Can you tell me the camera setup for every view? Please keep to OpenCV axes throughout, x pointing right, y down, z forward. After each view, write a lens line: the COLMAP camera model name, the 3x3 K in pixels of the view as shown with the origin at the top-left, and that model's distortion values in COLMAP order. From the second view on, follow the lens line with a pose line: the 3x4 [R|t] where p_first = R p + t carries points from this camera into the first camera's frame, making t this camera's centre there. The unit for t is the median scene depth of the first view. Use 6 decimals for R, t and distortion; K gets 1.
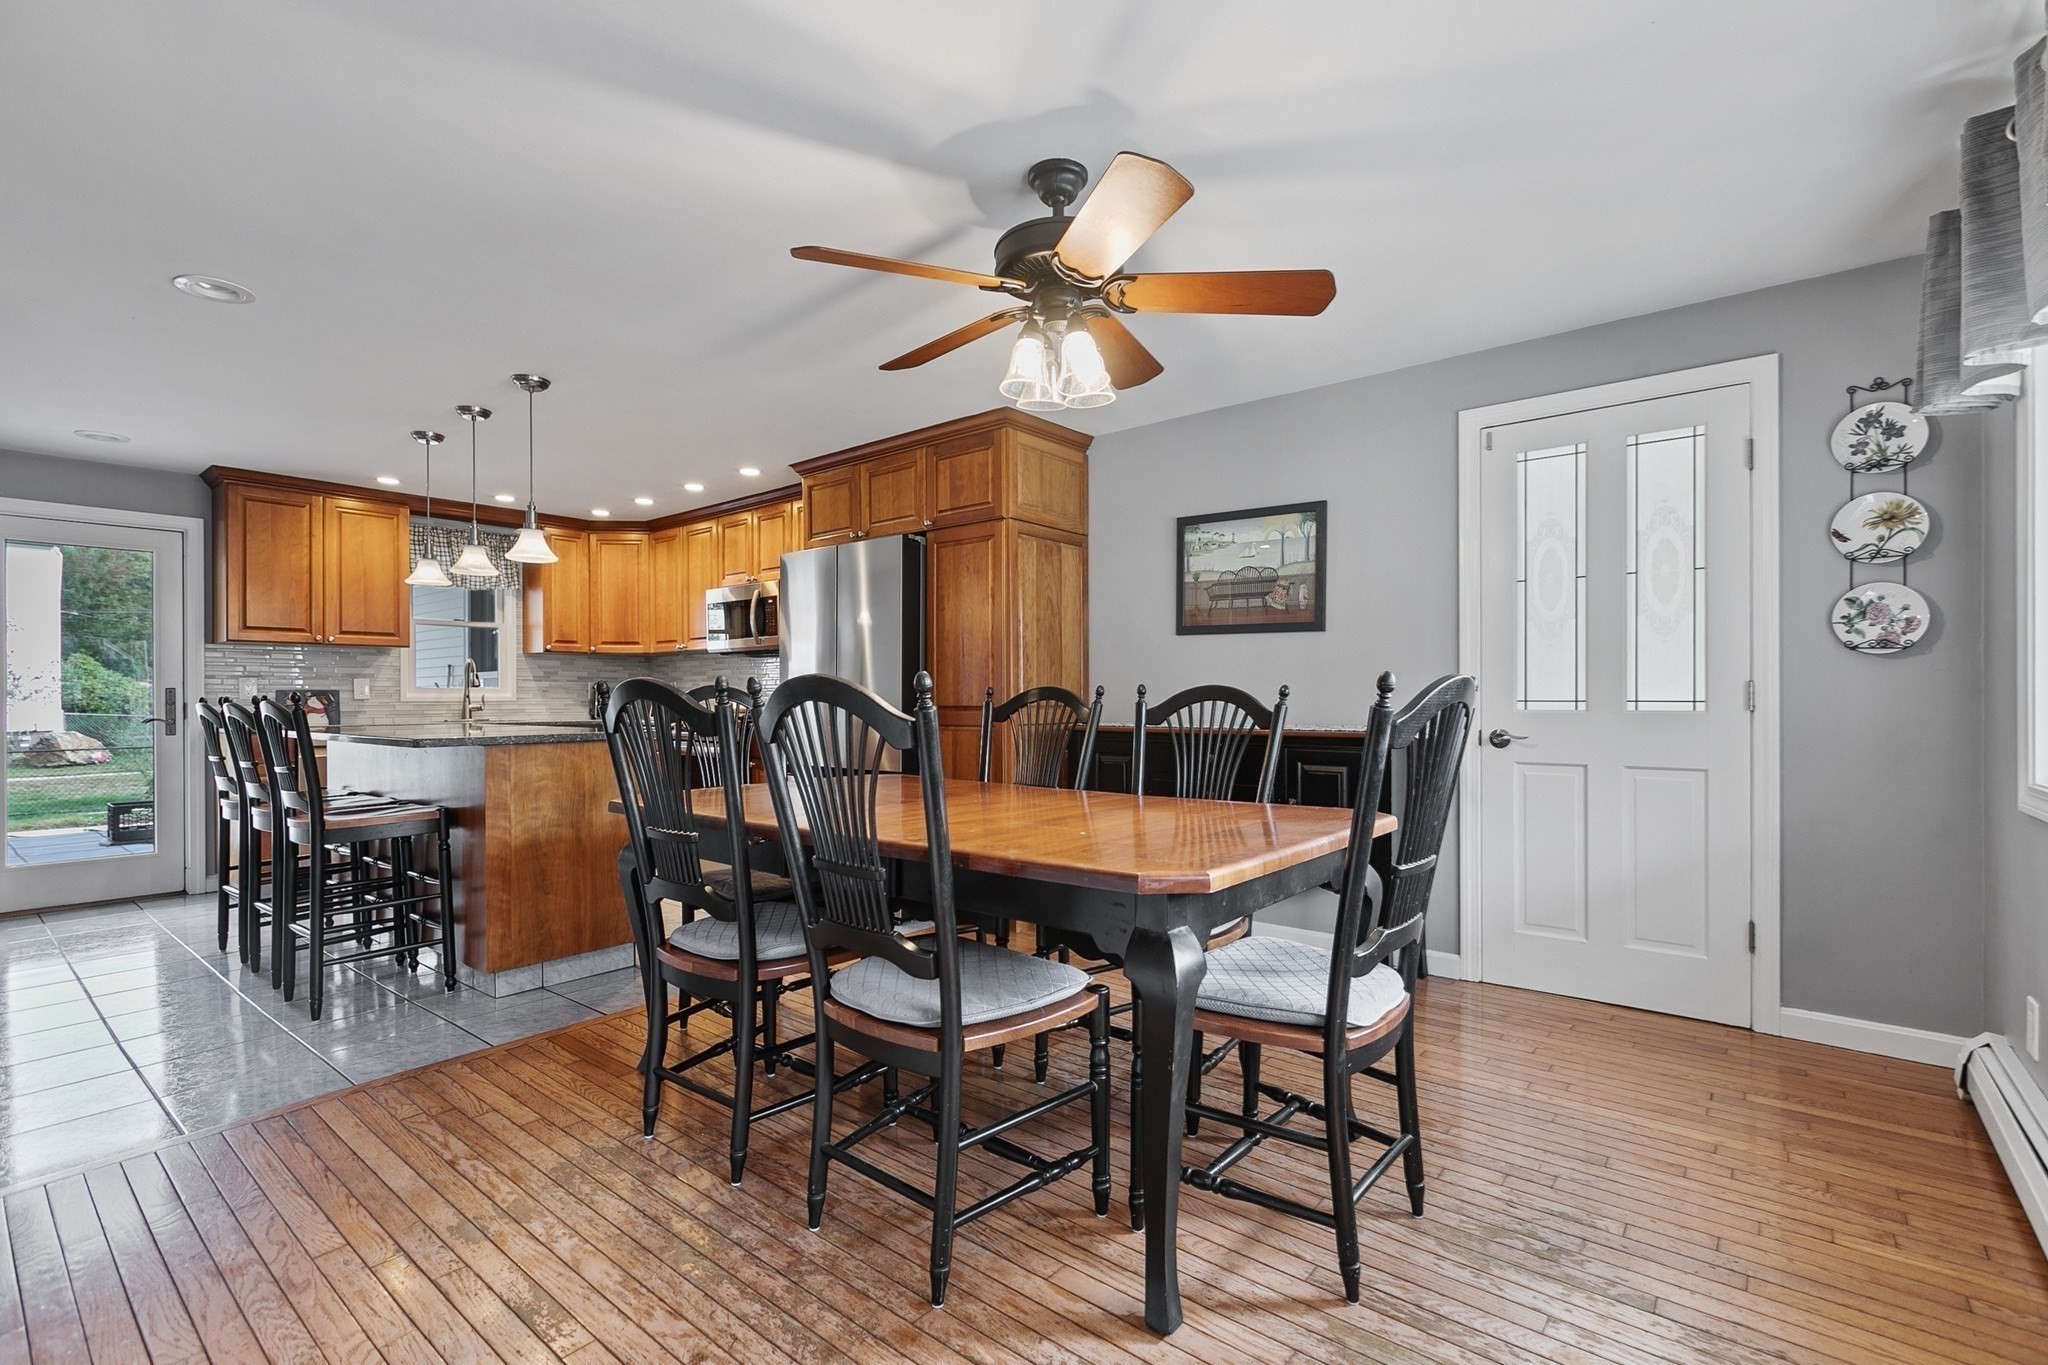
lens RADIAL K [[910.7, 0, 1035.4], [0, 910.7, 694.0], [0, 0, 1]] dist [0.001209, -0.001712]
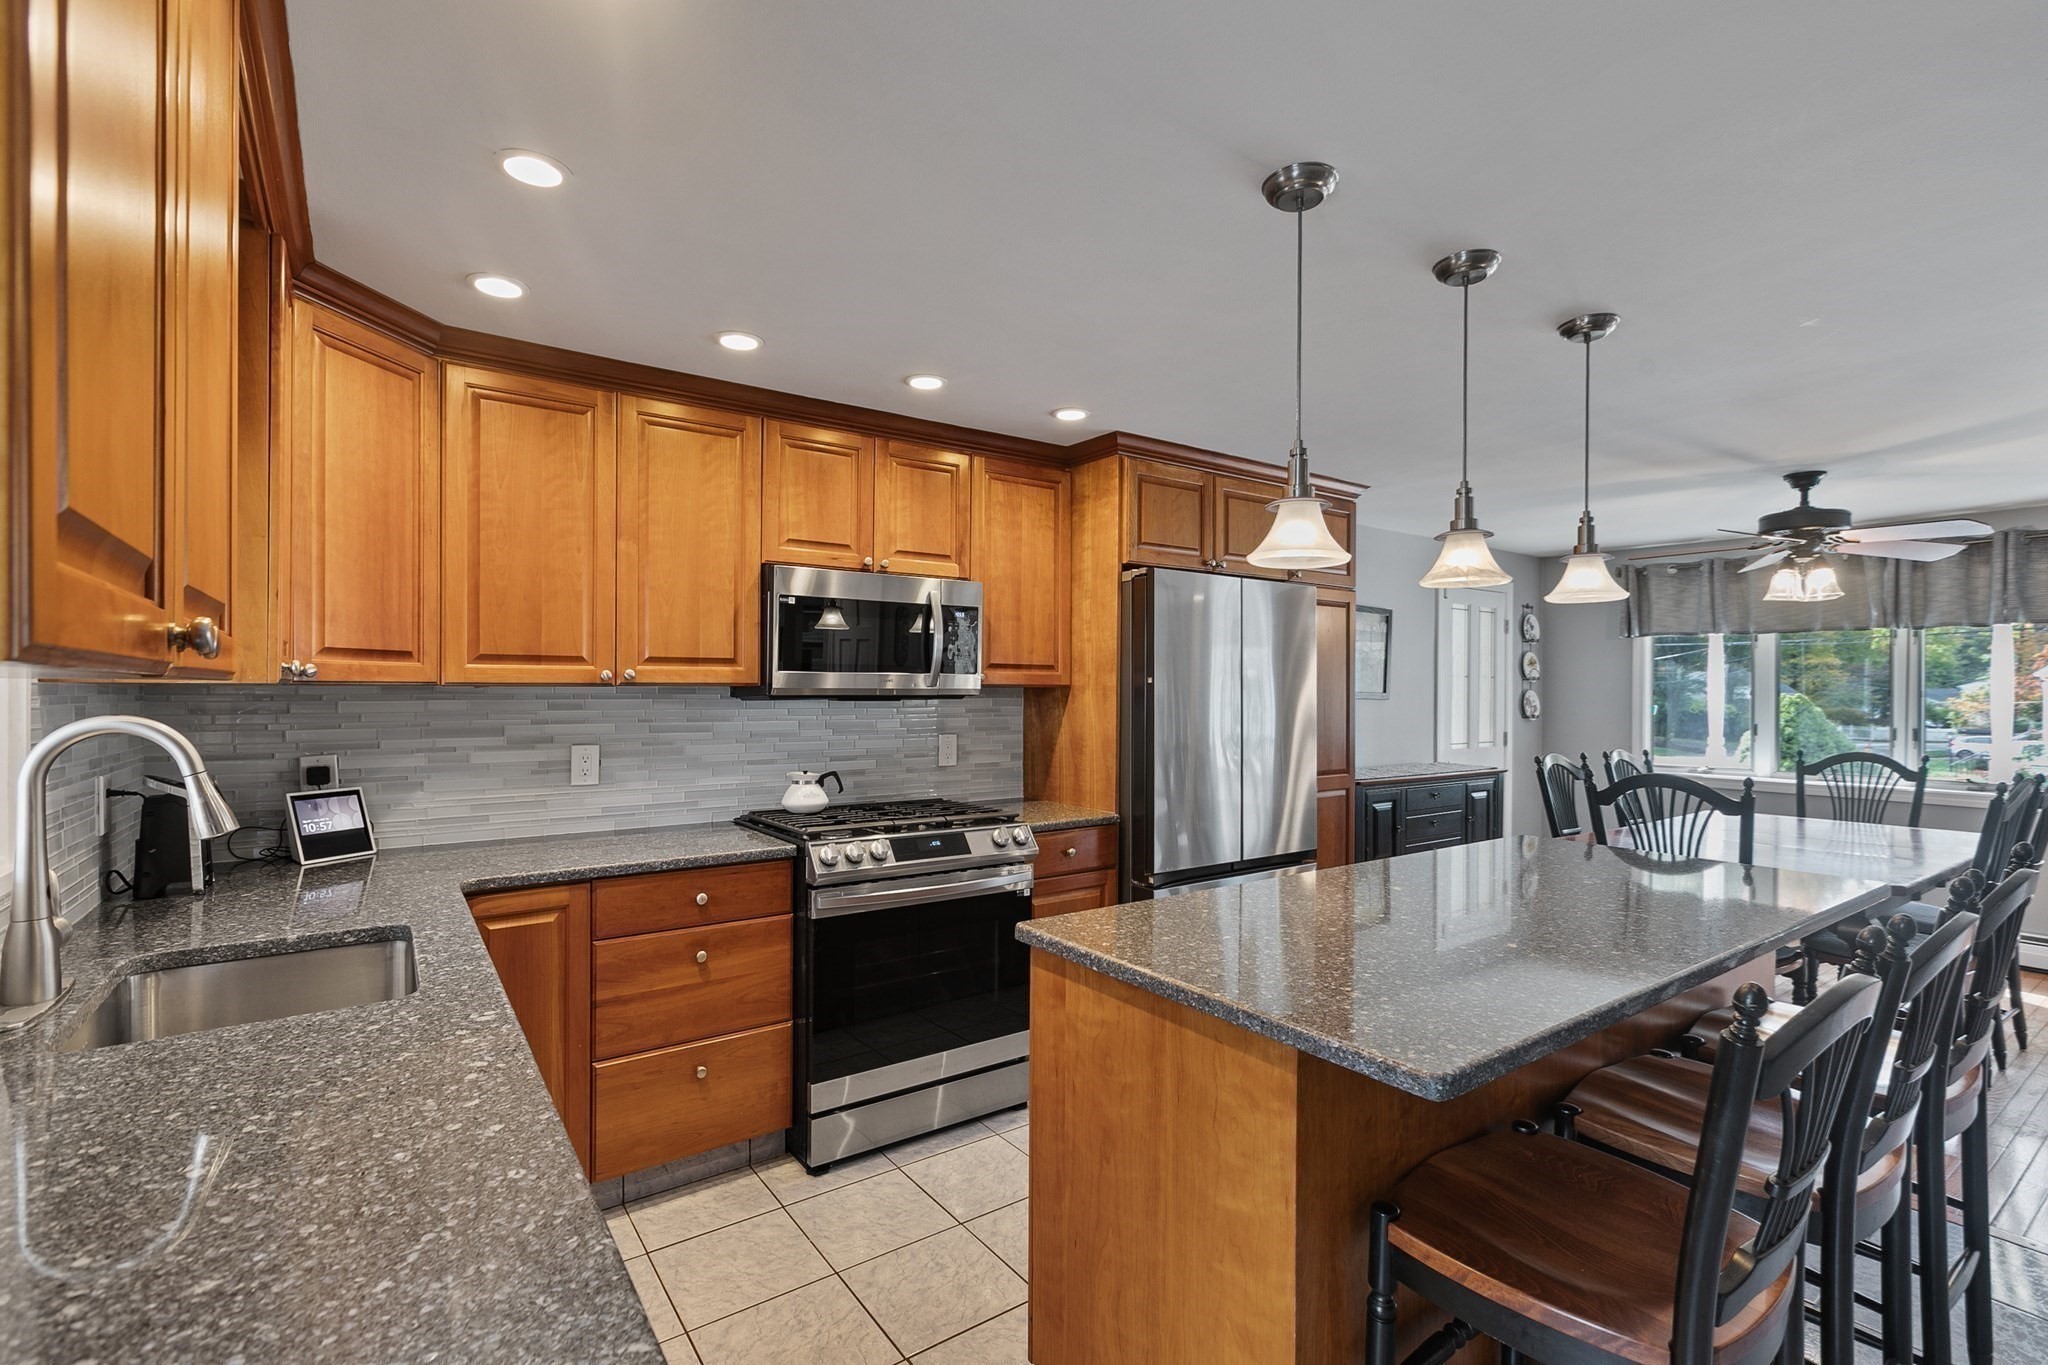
lens RADIAL K [[910.7, 0, 1038.2], [0, 910.7, 685.0], [0, 0, 1]] dist [0.001209, -0.001712]
pose [[0.270483, 0.012299, 0.962646, -0.883366], [-0.007315, 0.999916, -0.010720, -0.052164], [-0.962697, -0.004142, 0.270550, 0.824695]]
